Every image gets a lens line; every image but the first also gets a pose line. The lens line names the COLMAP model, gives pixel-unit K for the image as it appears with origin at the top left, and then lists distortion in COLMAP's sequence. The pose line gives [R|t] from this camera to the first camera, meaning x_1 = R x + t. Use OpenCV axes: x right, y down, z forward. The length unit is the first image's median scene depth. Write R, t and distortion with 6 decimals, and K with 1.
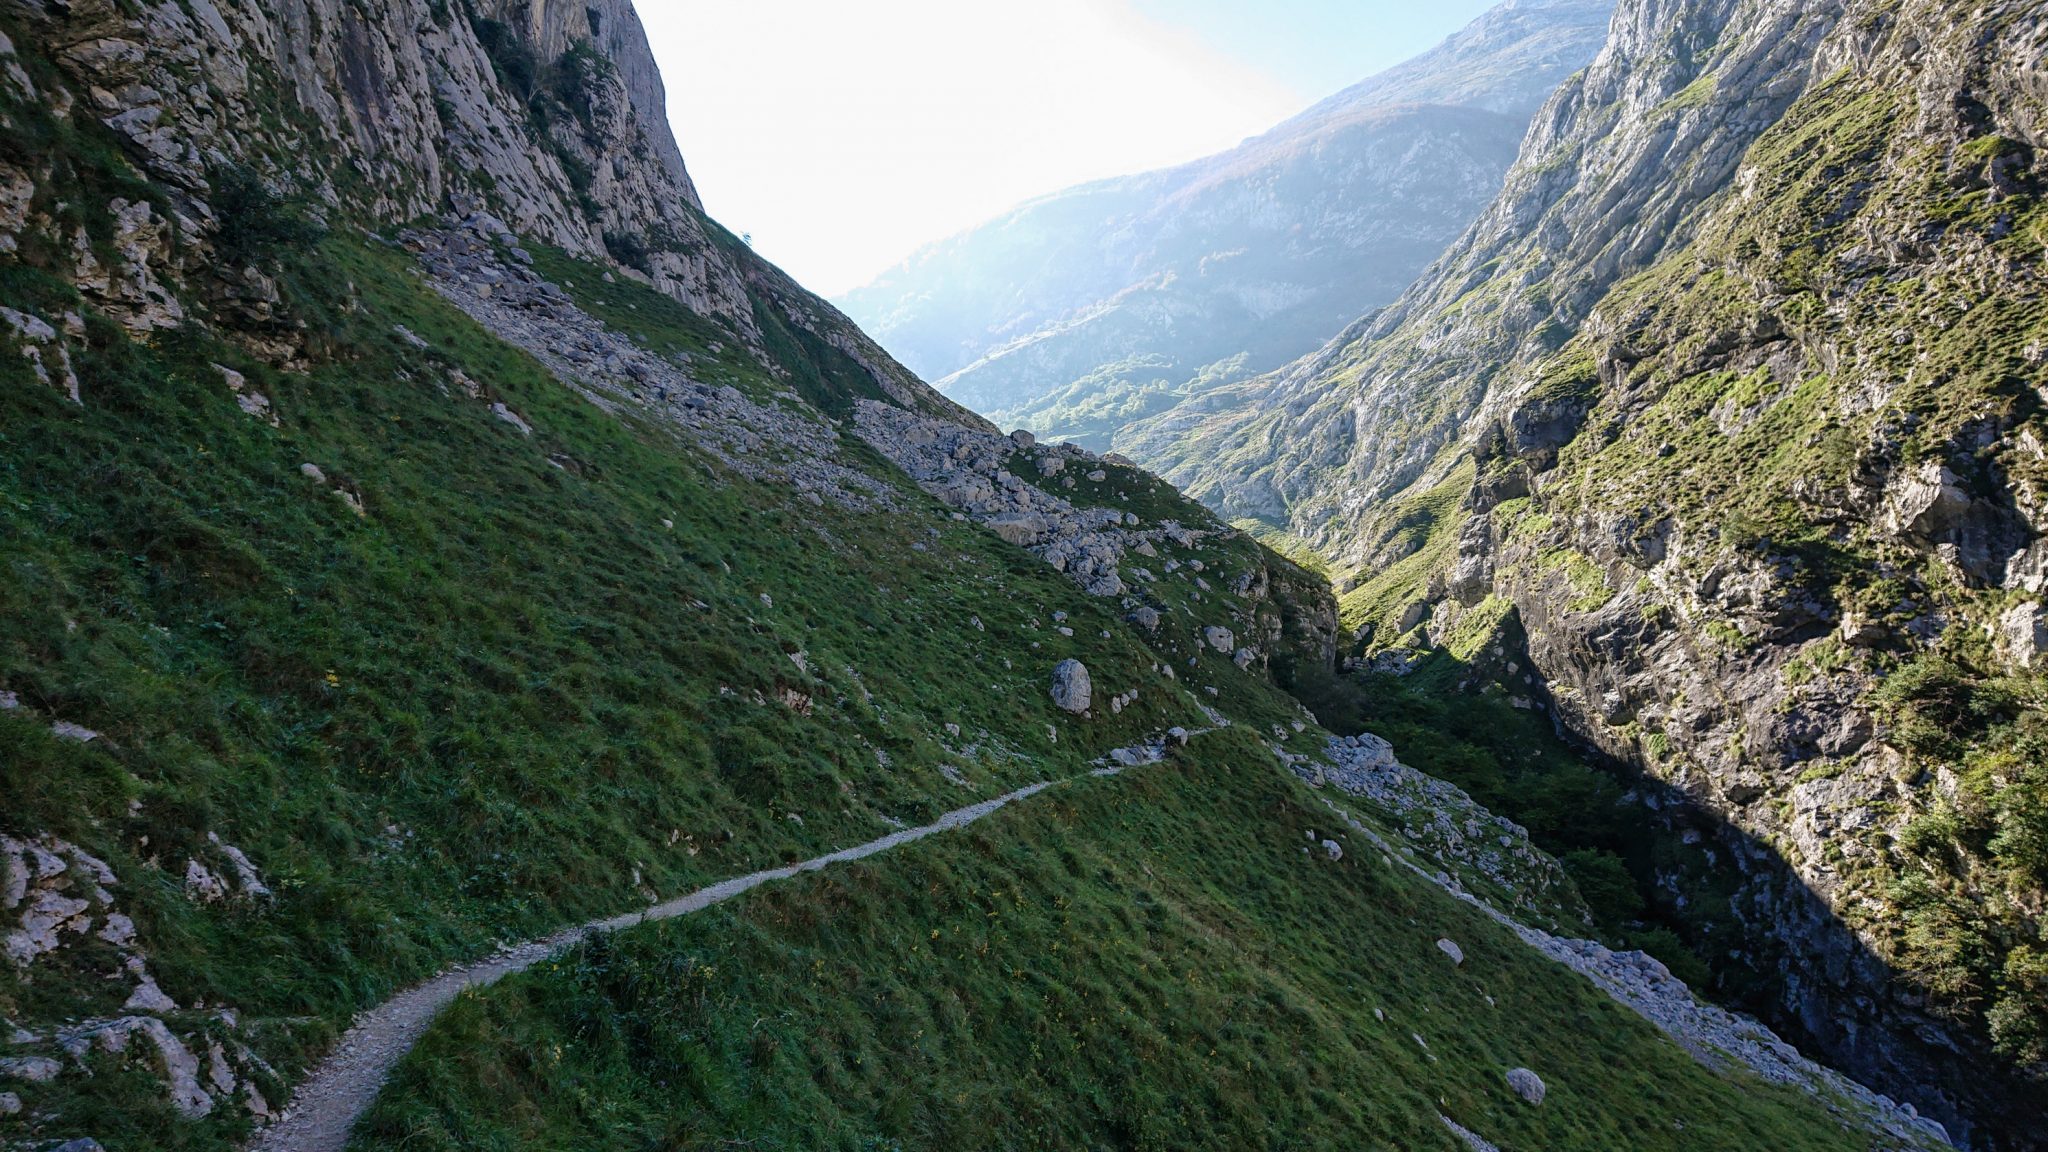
lens RADIAL K [[1359.0, 0, 1024.0], [0, 1359.0, 576.0], [0, 0, 1]] dist [0.223010, -0.399981]
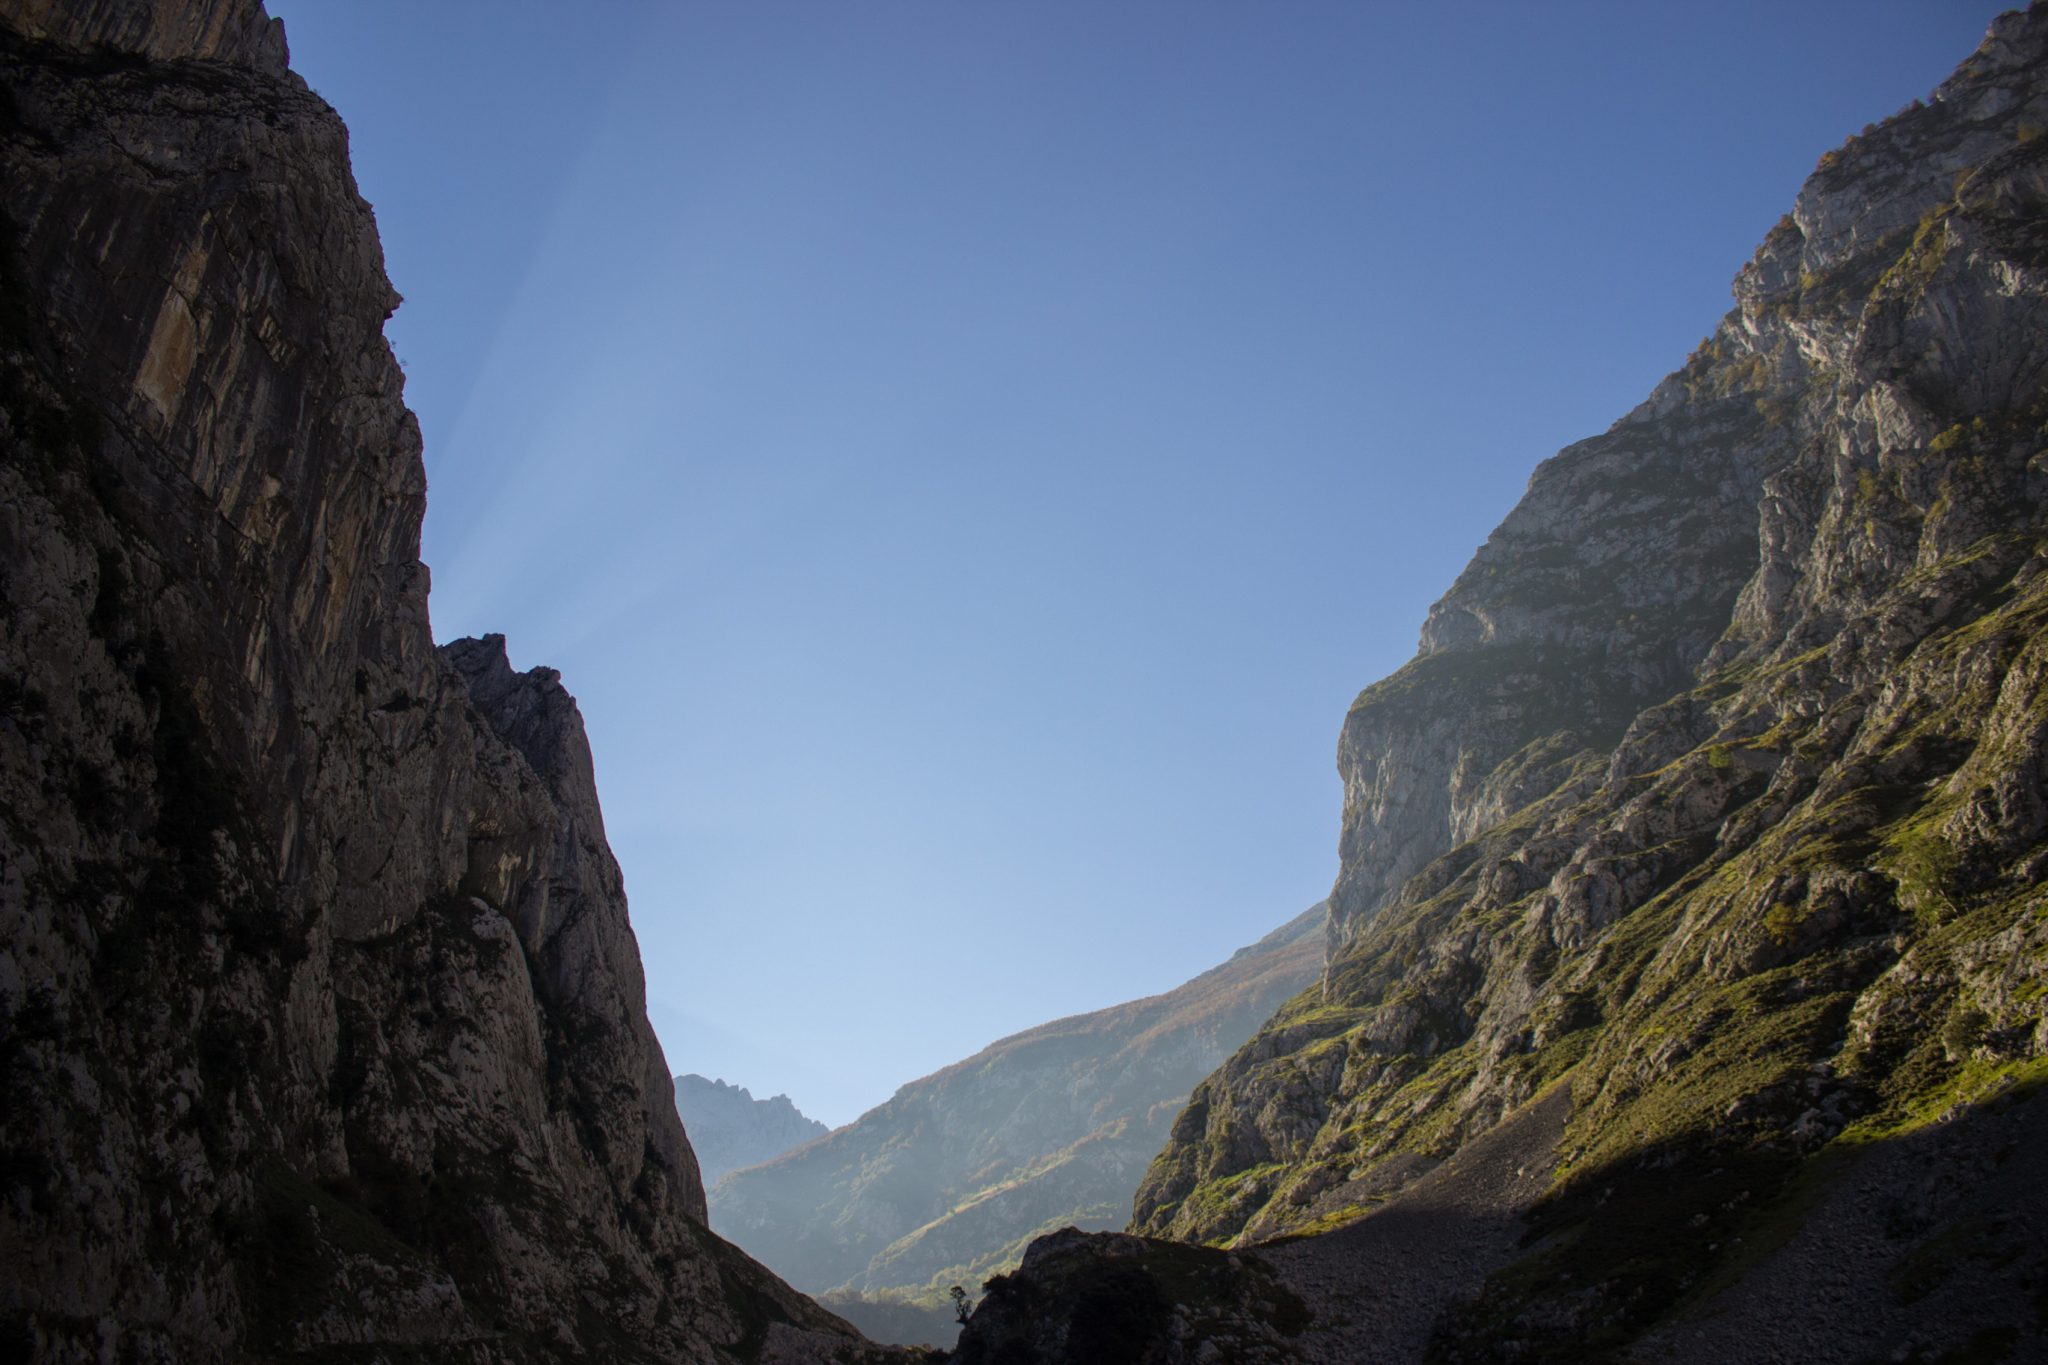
lens RADIAL K [[1685.6, 0, 994.1], [0, 1685.6, 680.8], [0, 0, 1]] dist [-0.162296, 0.132501]
pose [[0.997144, -0.068029, -0.032785, 0.086091], [0.047936, 0.905658, -0.421291, 0.012937], [0.058352, 0.418516, 0.906333, -0.387299]]
